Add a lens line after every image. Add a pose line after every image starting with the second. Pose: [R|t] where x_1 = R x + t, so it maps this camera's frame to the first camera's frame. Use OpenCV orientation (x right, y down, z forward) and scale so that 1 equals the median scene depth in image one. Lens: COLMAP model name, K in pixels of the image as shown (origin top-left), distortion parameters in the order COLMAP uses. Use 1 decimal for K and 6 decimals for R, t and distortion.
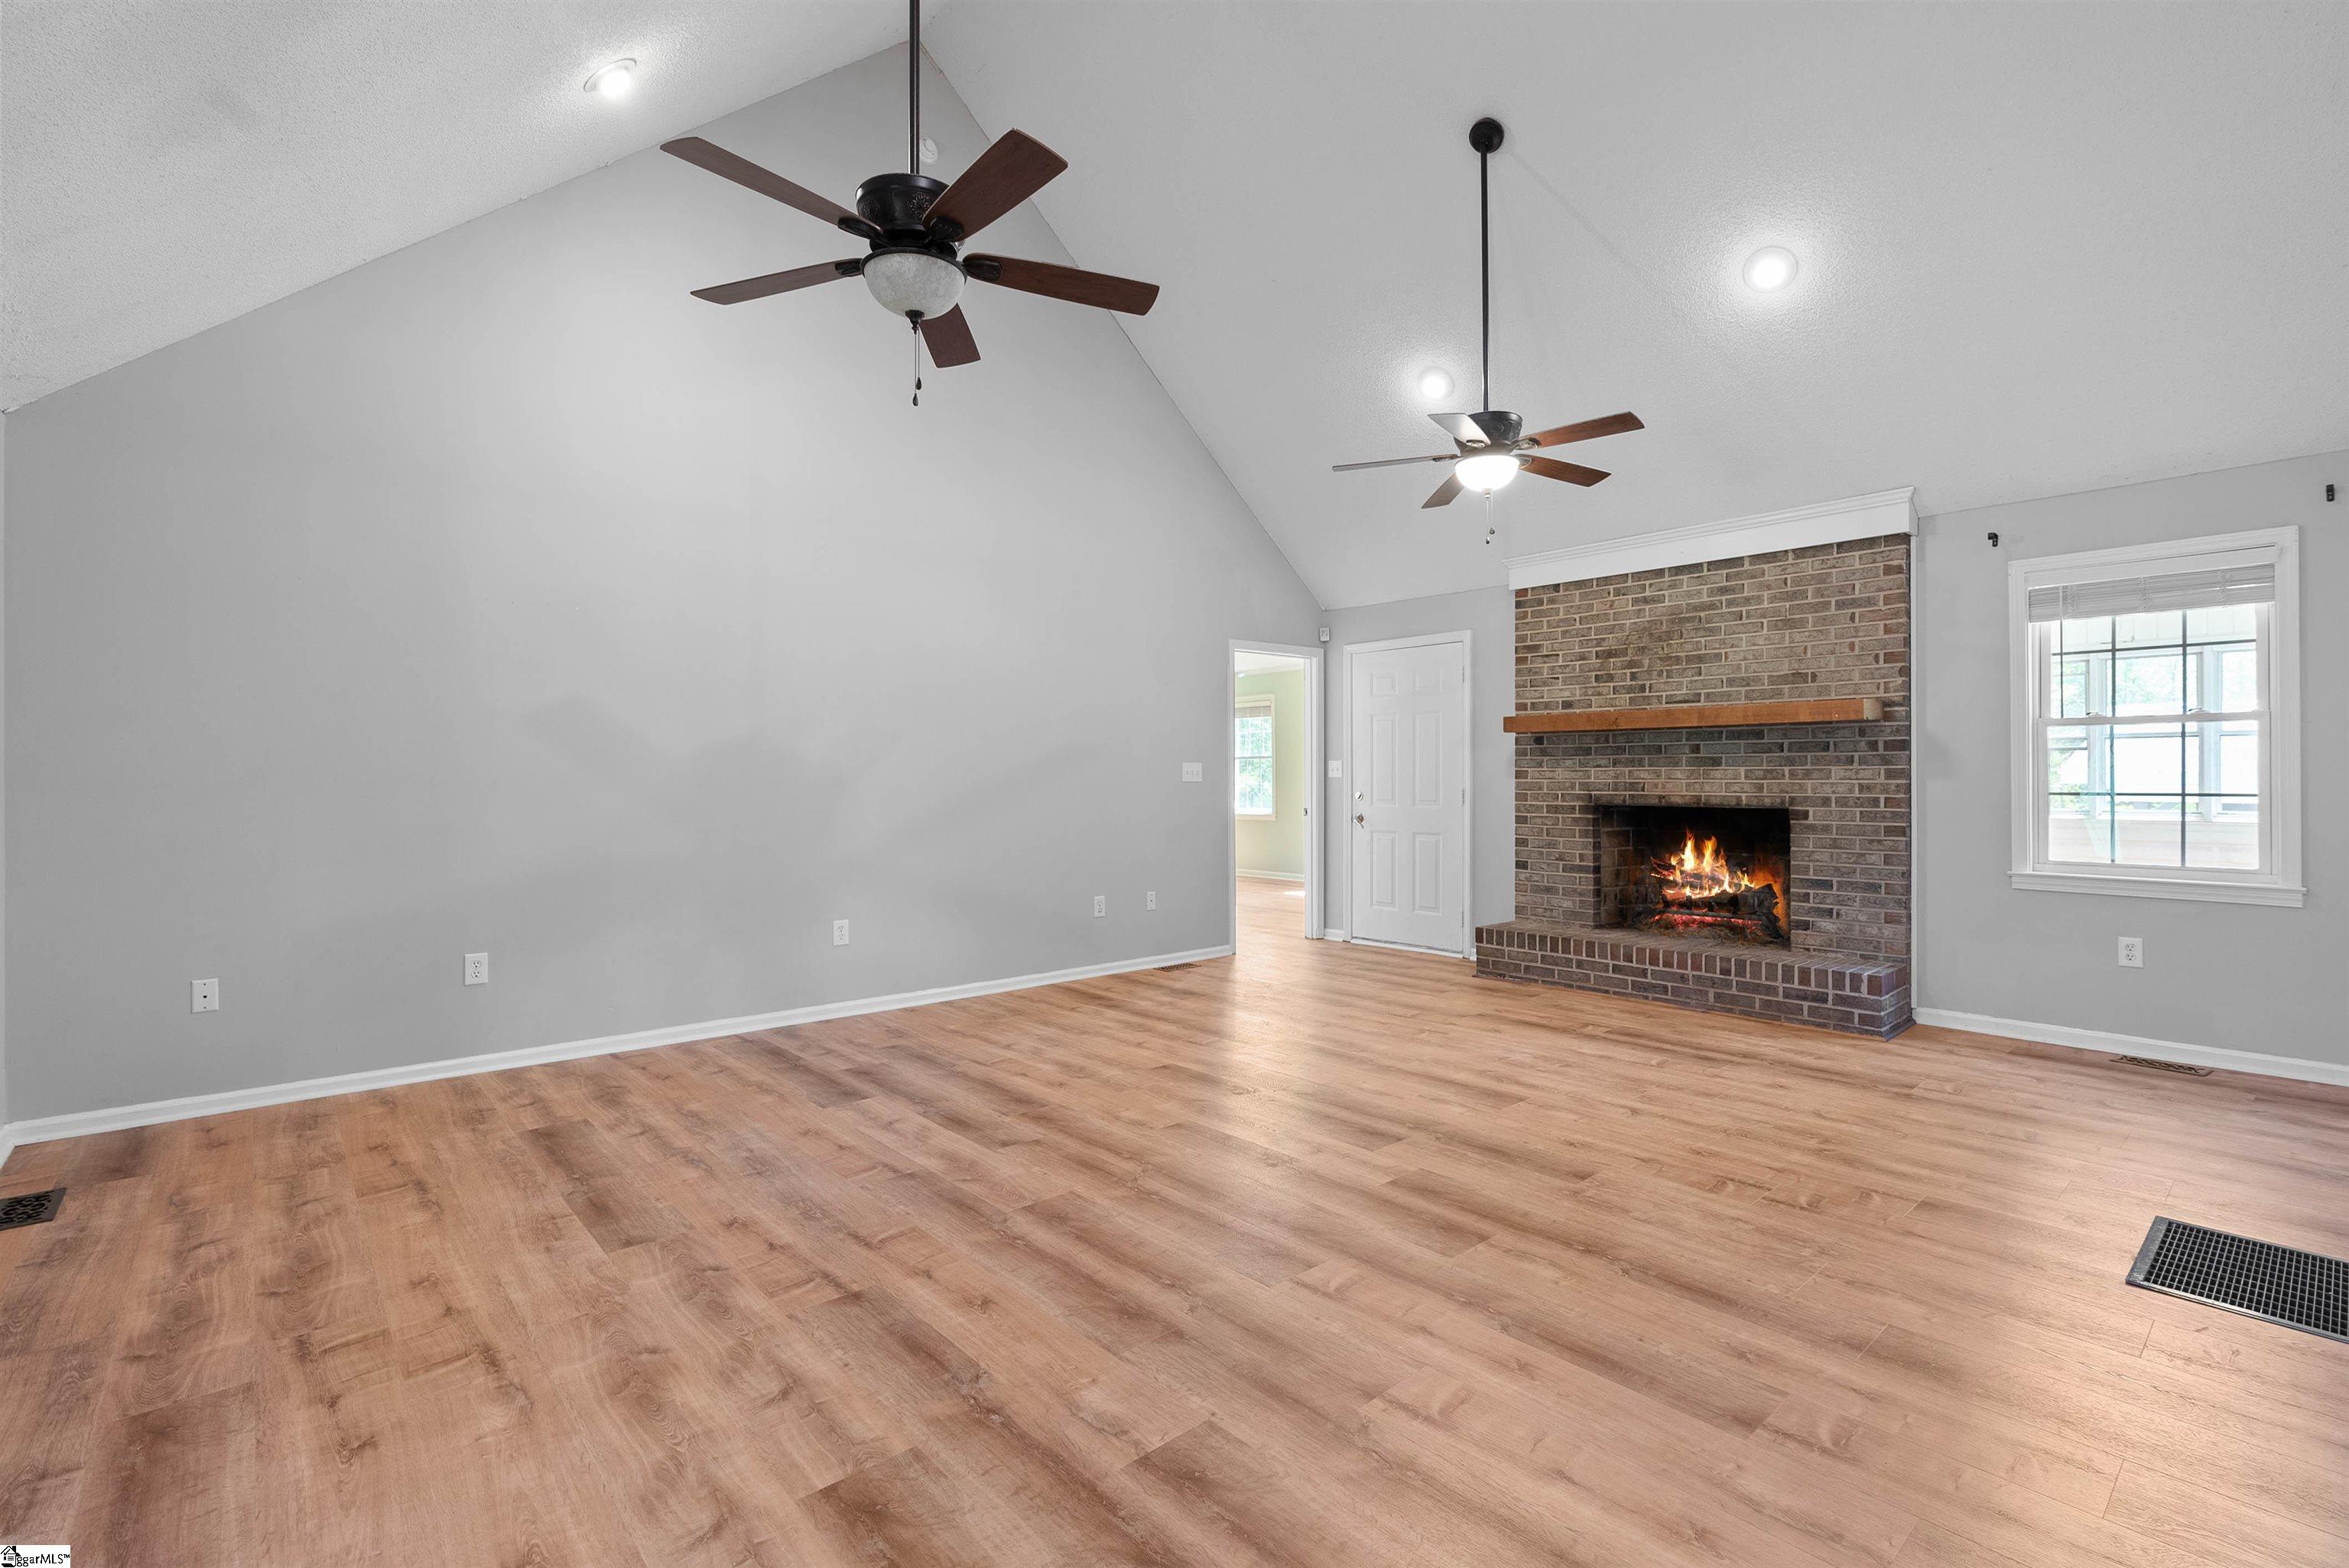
lens RADIAL K [[1057.7, 0, 1179.5], [0, 1057.7, 780.6], [0, 0, 1]] dist [-0.017101, 0.007741]
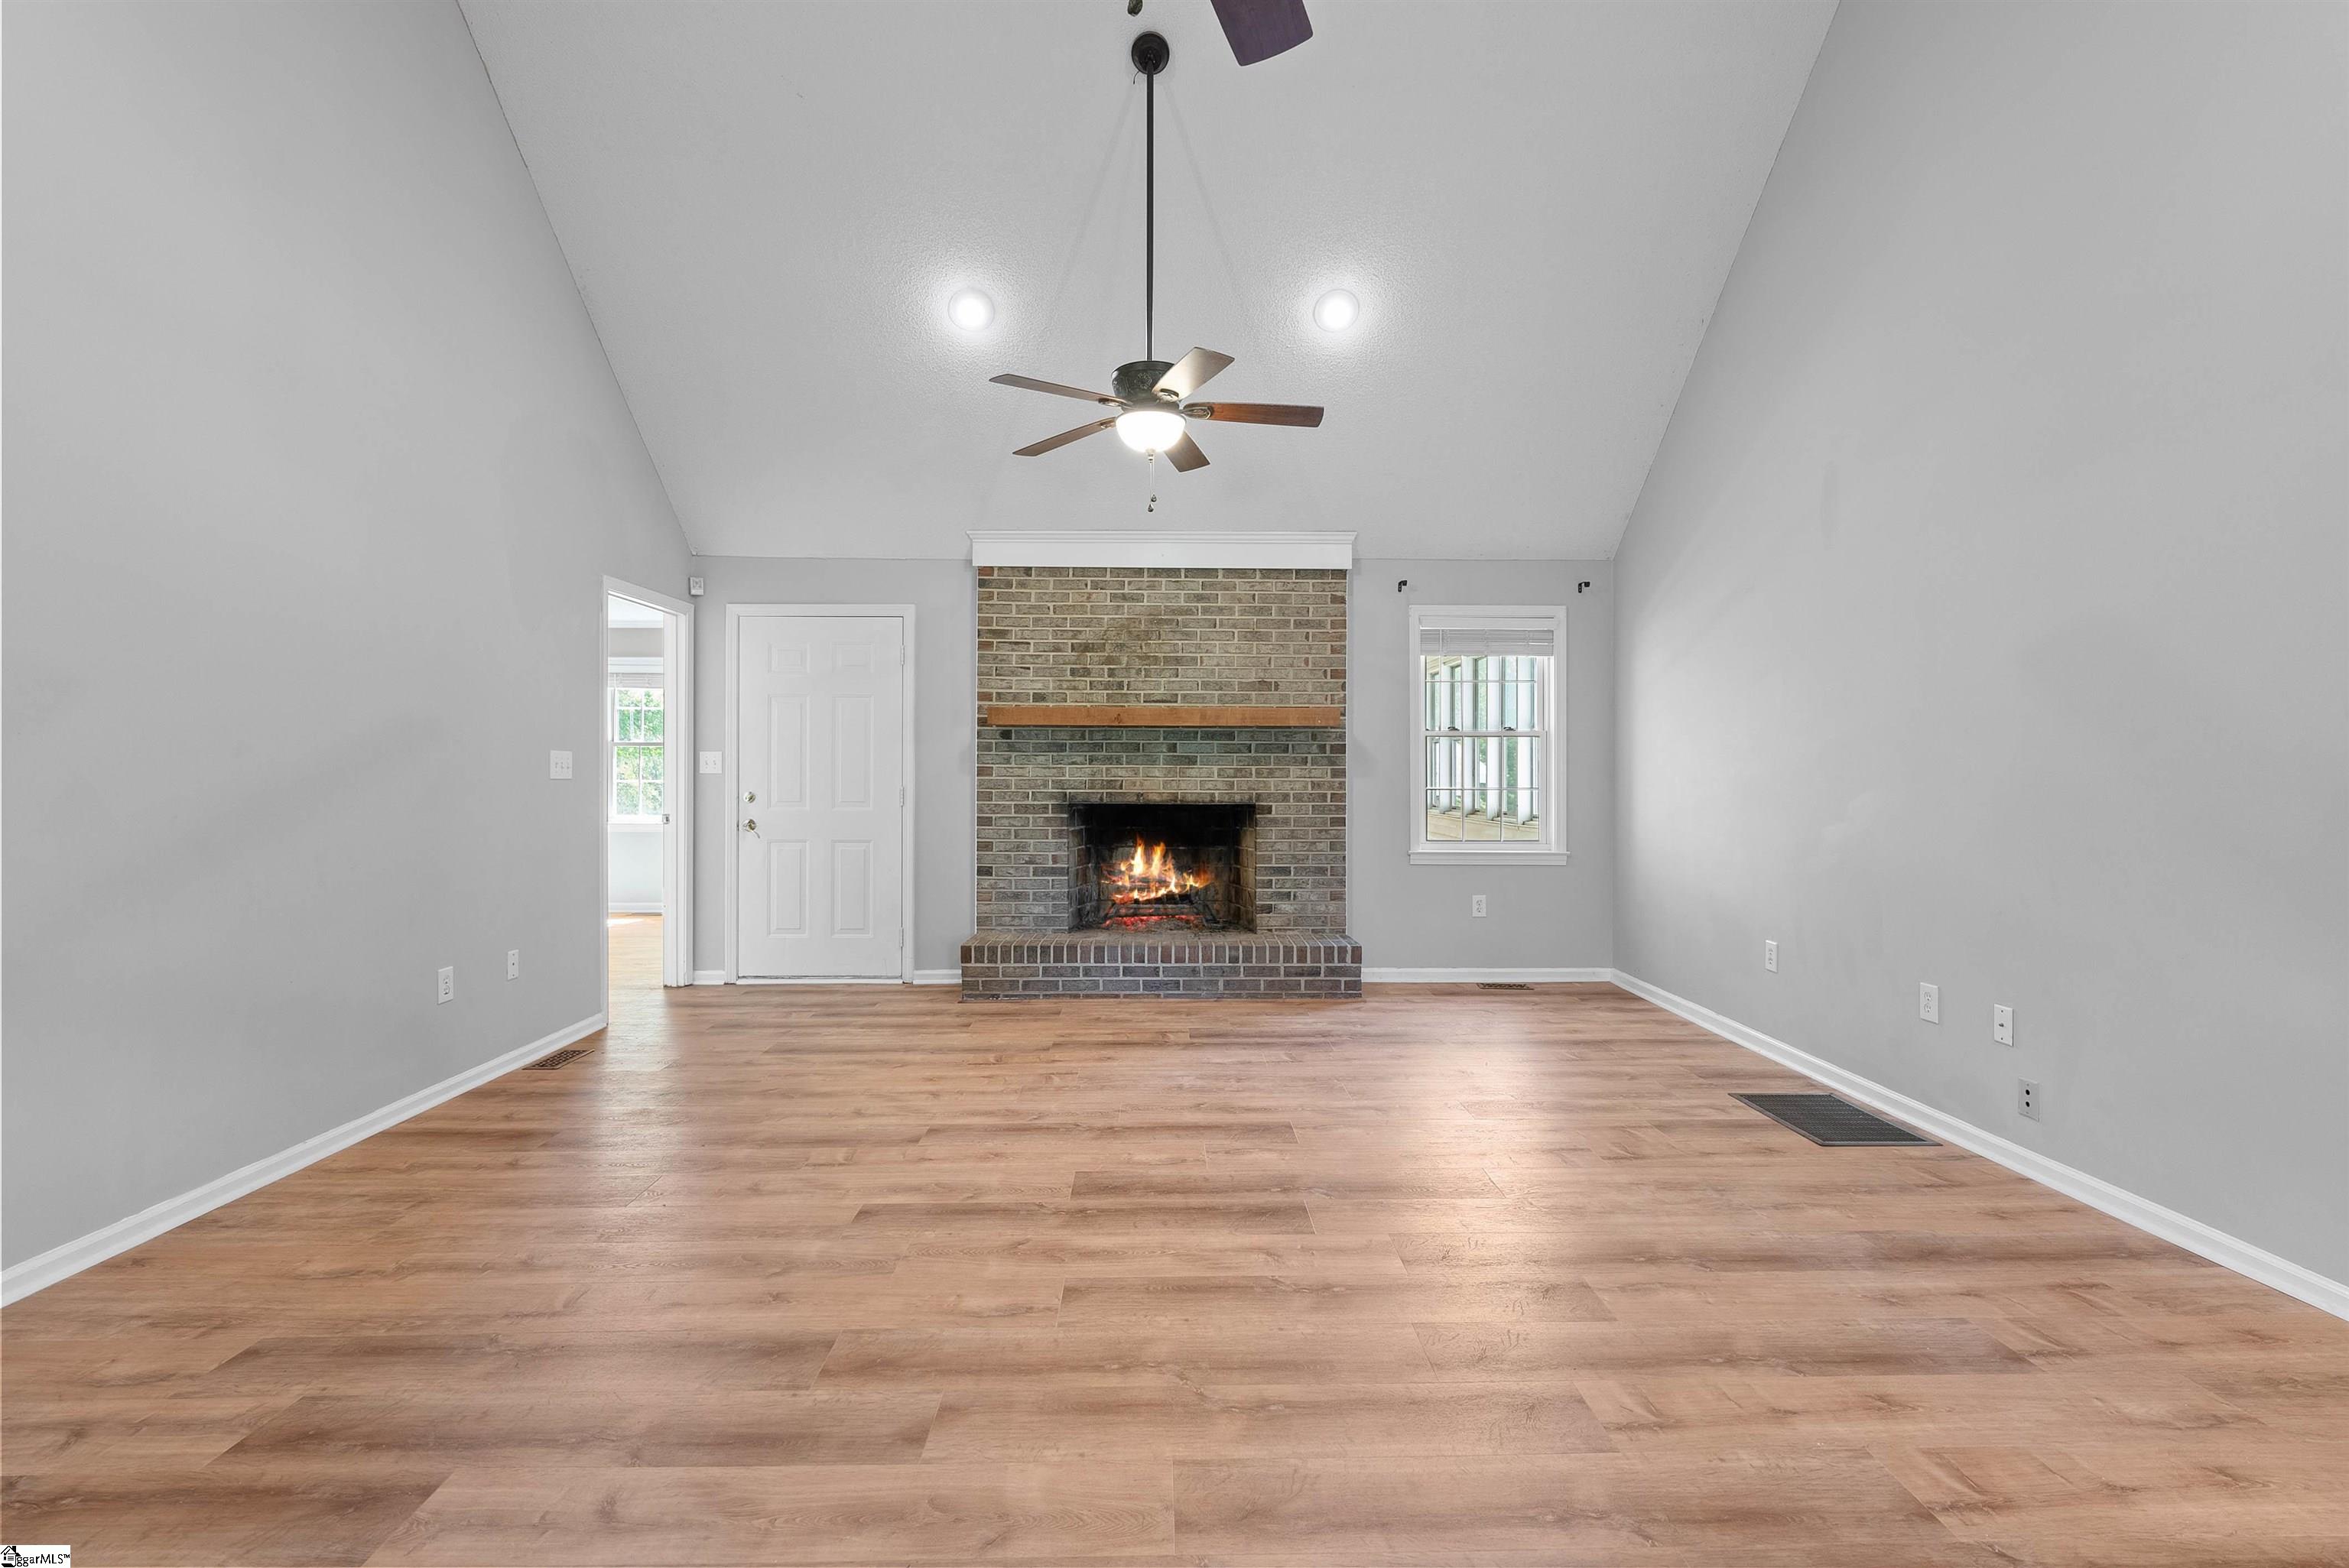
lens RADIAL K [[1057.7, 0, 1179.5], [0, 1057.7, 780.6], [0, 0, 1]] dist [-0.017101, 0.007741]
pose [[0.645579, -0.000294, 0.763694, -0.324030], [-0.001695, 0.999997, 0.001817, 0.000217], [-0.763692, -0.002467, 0.645576, 0.355621]]
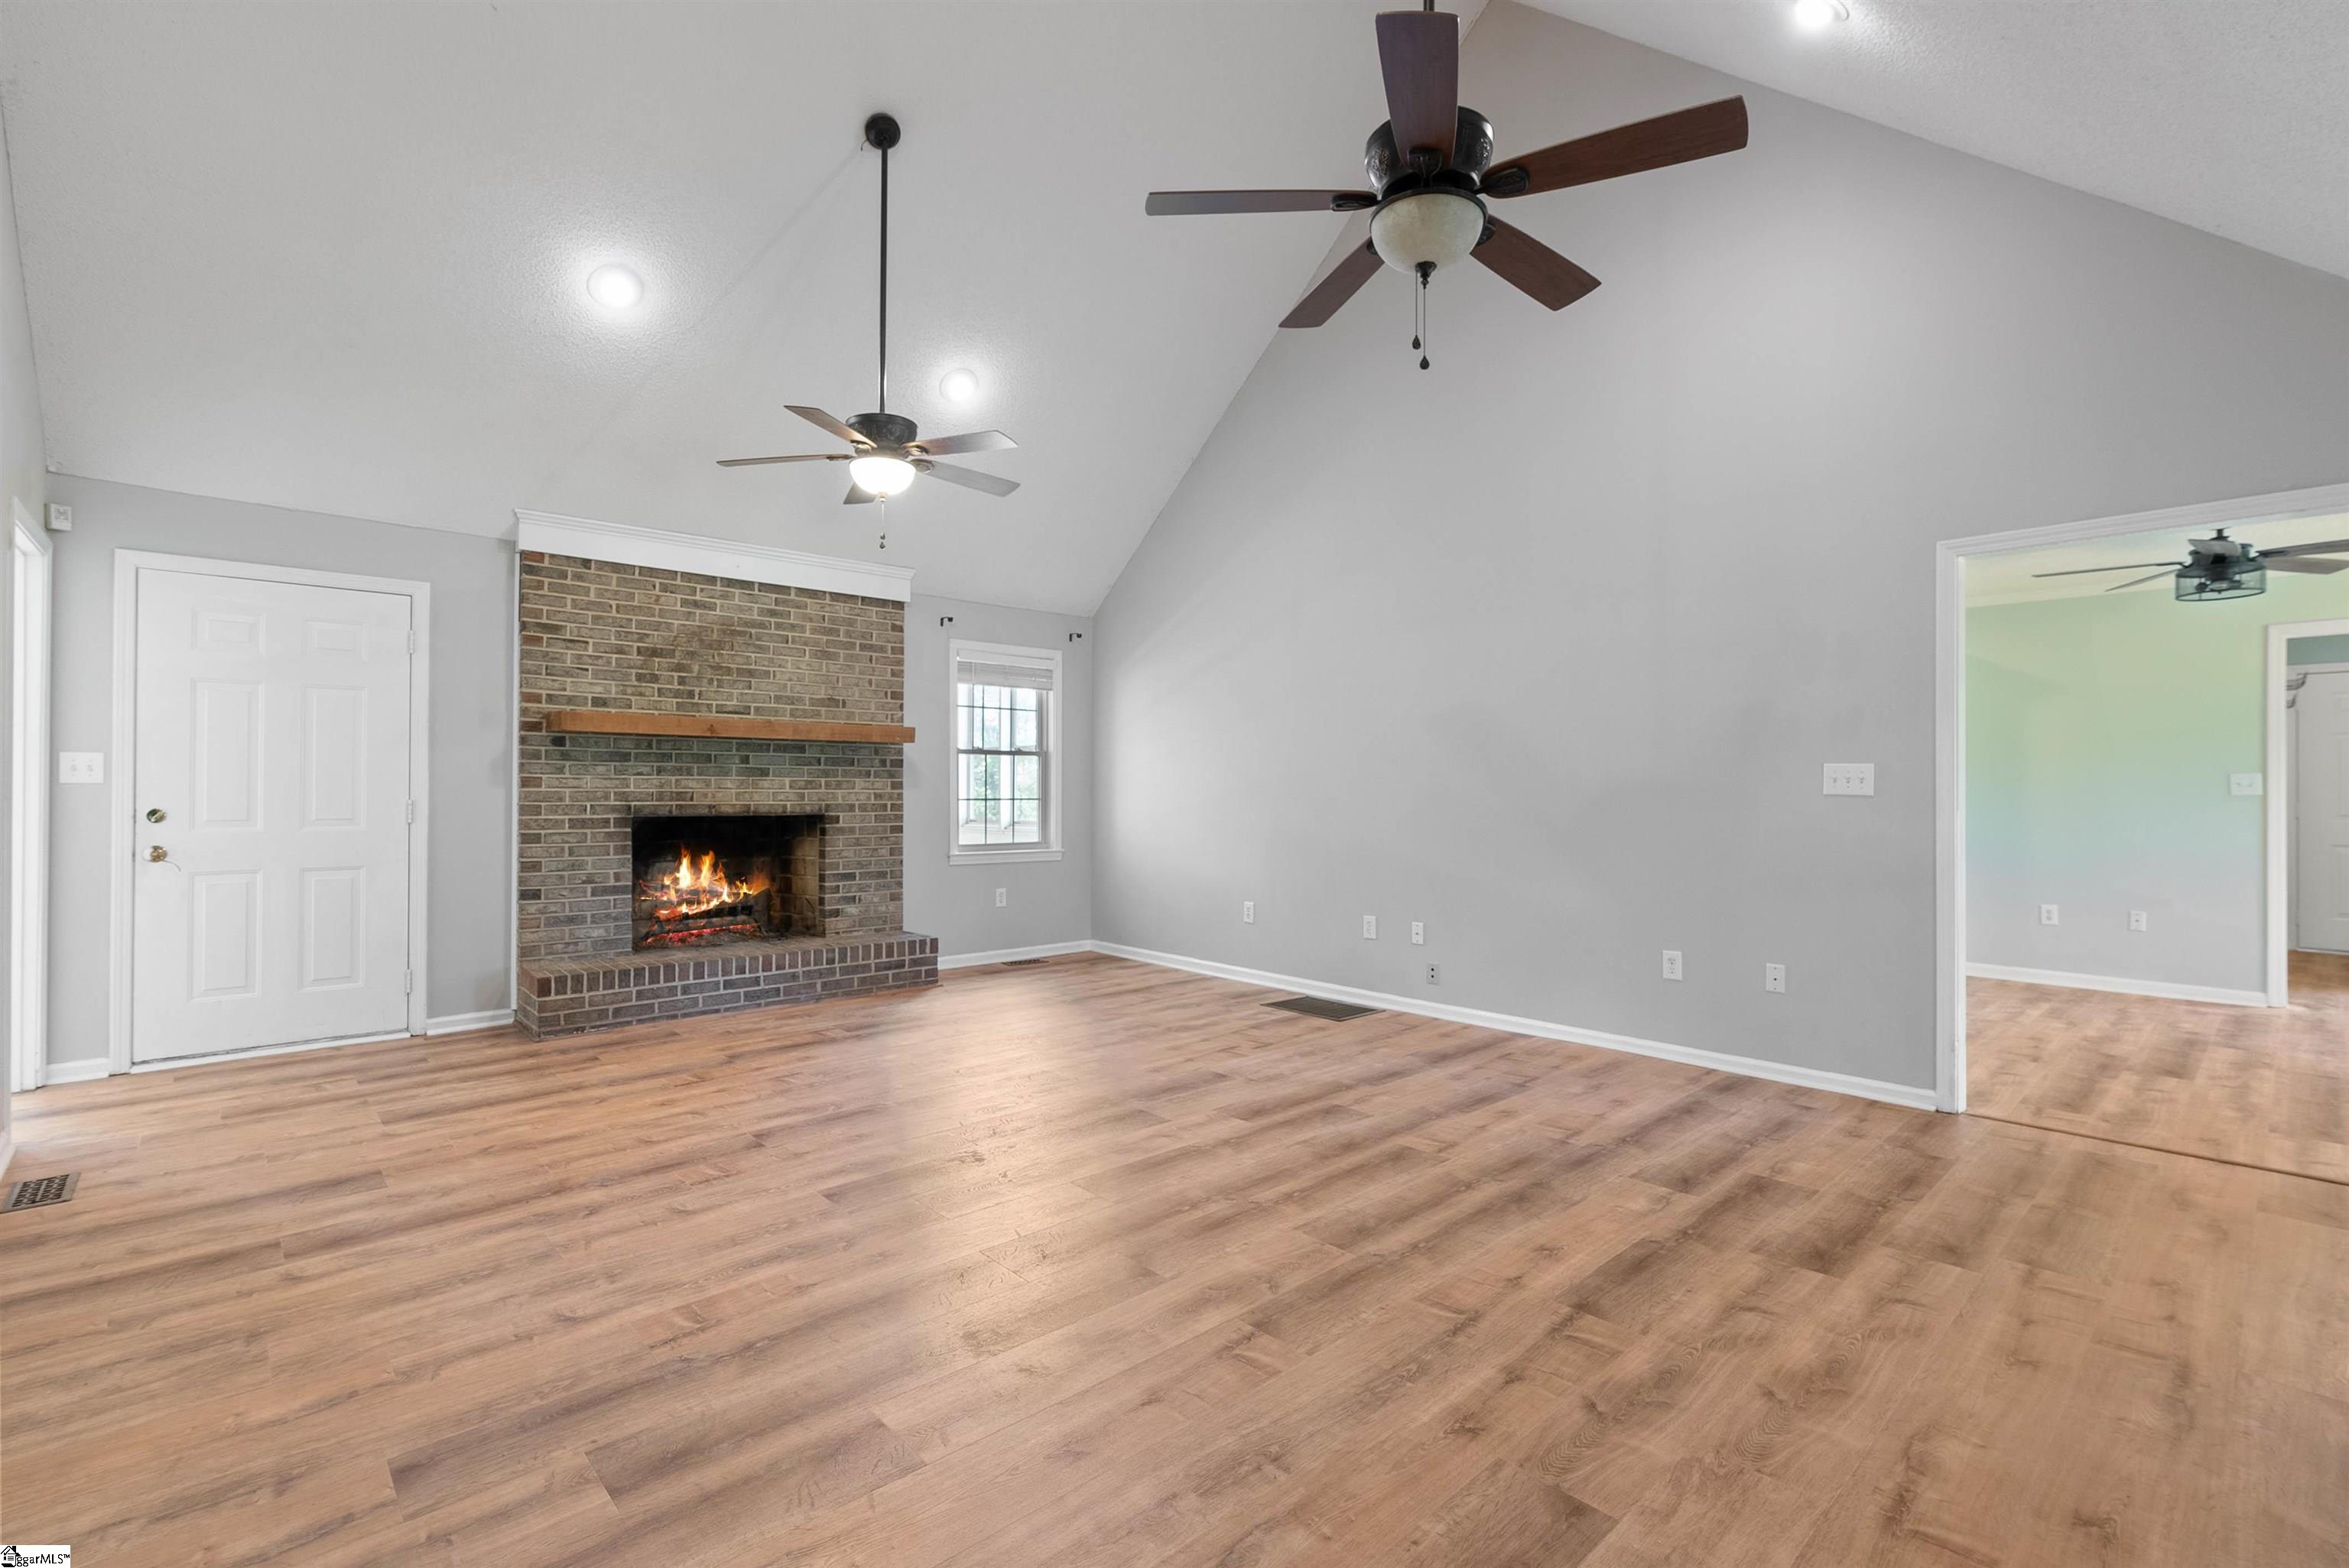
lens RADIAL K [[1051.9, 0, 1179.1], [0, 1051.9, 789.1], [0, 0, 1]] dist [-0.015857, 0.006739]
pose [[-0.024026, 0.001618, 0.999710, -0.600728], [-0.001755, 0.999997, -0.001660, -0.000099], [-0.999710, -0.001794, -0.024023, 0.653273]]
